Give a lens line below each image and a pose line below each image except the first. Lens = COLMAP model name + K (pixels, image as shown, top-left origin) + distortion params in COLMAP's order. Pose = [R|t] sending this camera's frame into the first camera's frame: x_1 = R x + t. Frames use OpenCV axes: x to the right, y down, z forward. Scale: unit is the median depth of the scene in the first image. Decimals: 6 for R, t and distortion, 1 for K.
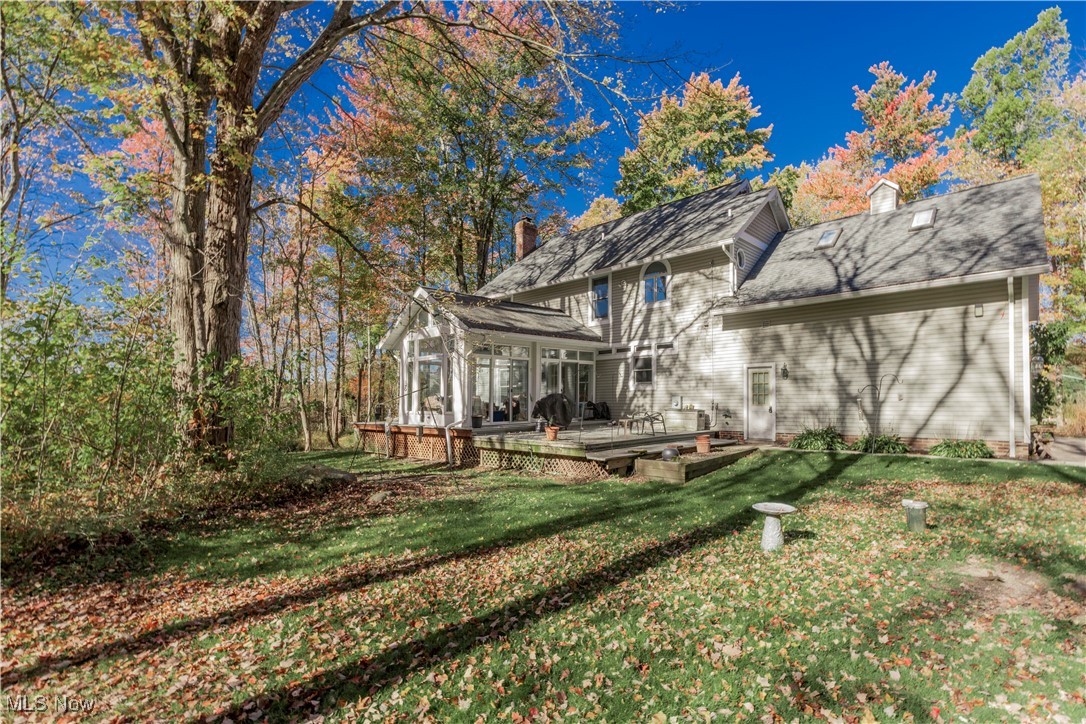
lens RADIAL K [[521.5, 0, 548.1], [0, 521.5, 361.2], [0, 0, 1]] dist [0.000811, 0.000410]
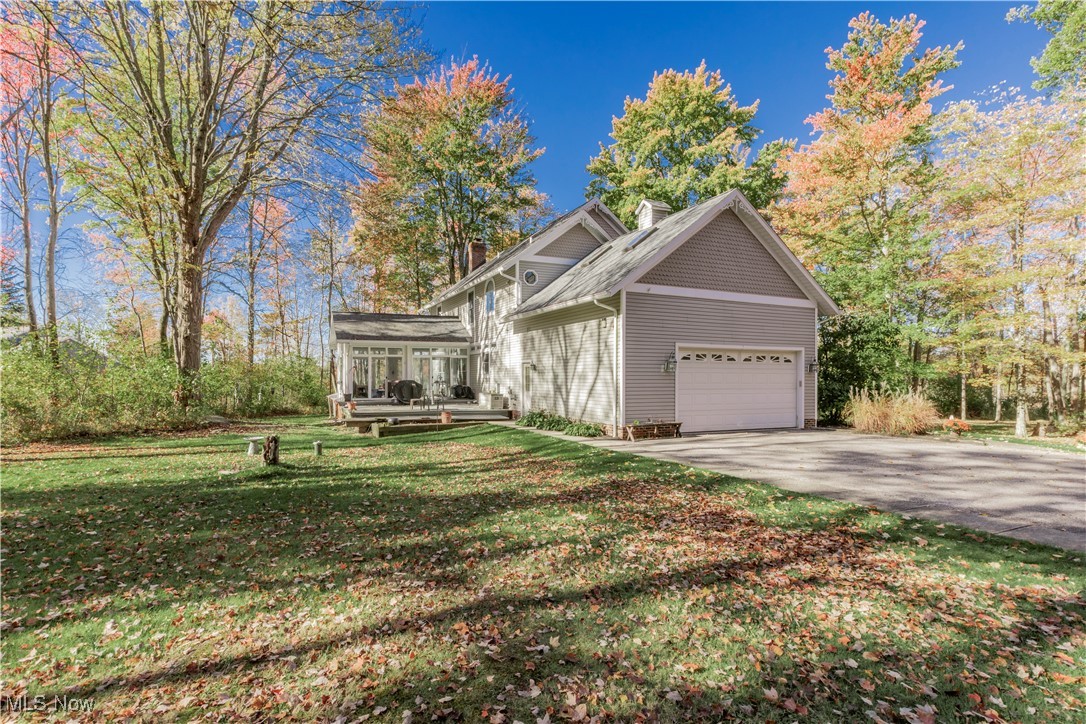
lens RADIAL K [[521.5, 0, 537.0], [0, 521.5, 366.1], [0, 0, 1]] dist [0.000811, 0.000410]
pose [[0.916769, -0.003066, -0.399406, 0.905767], [0.028066, 0.997993, 0.056760, -0.049902], [0.398431, -0.063245, 0.915015, -0.183066]]
